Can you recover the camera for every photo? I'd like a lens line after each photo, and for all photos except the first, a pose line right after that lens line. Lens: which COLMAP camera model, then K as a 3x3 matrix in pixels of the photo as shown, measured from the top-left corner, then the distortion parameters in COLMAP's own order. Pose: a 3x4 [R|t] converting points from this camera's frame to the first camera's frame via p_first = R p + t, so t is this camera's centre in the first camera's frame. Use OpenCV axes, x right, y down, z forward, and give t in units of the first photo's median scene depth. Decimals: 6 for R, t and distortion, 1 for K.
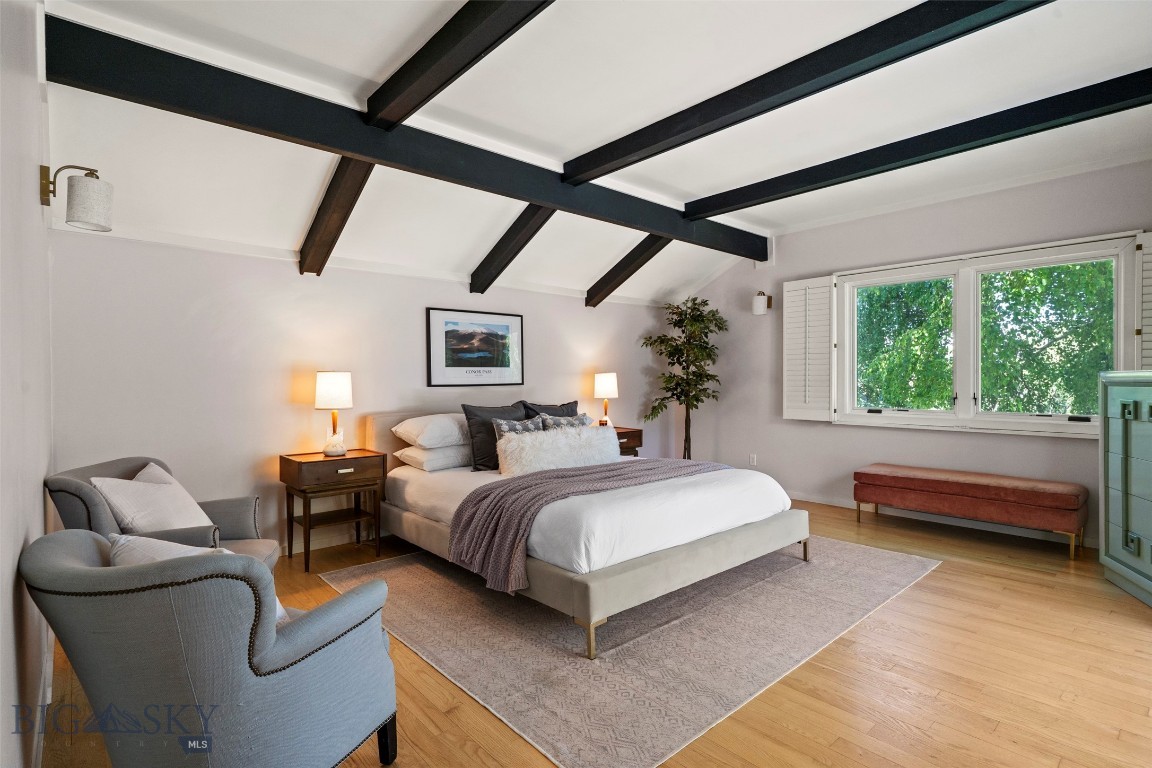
lens RADIAL K [[560.1, 0, 574.7], [0, 560.1, 377.4], [0, 0, 1]] dist [-0.001439, 0.000255]
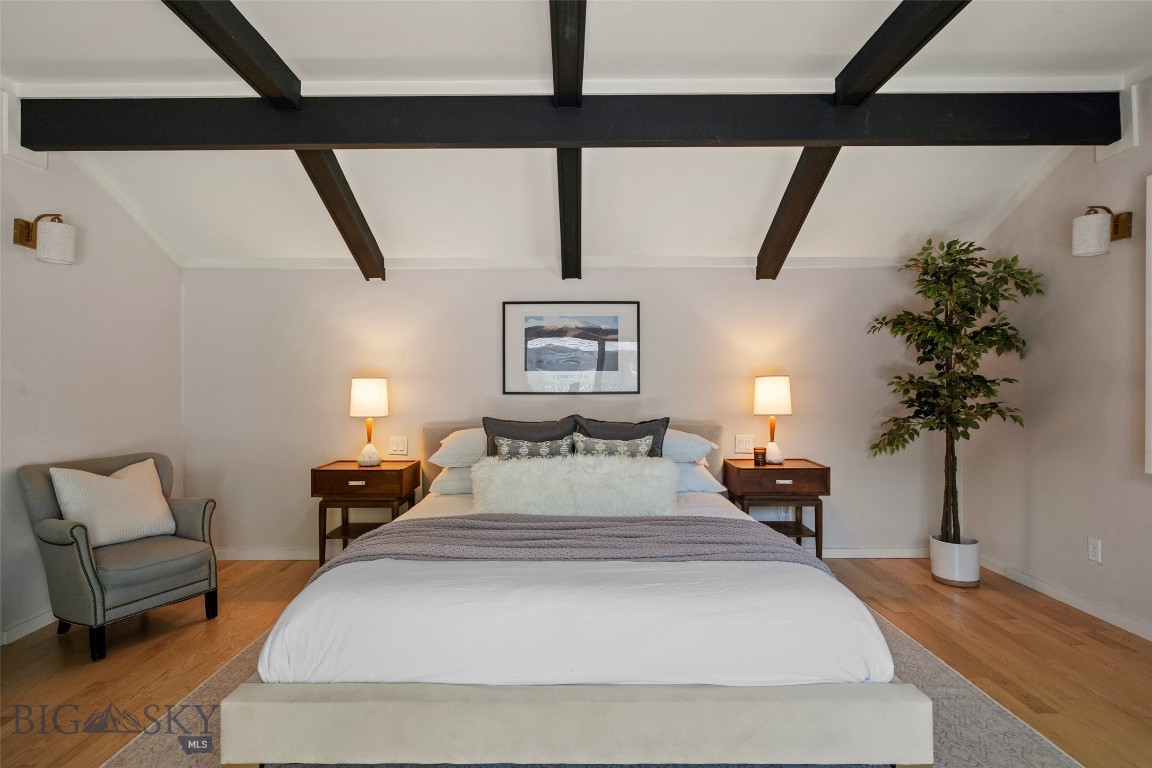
lens RADIAL K [[605.1, 0, 577.4], [0, 605.1, 383.8], [0, 0, 1]] dist [-0.000073, 0.000718]
pose [[0.746873, -0.000420, -0.664967, 0.402295], [0.001763, 0.999998, 0.001348, -0.001092], [0.664965, -0.002179, 0.746872, 0.356748]]
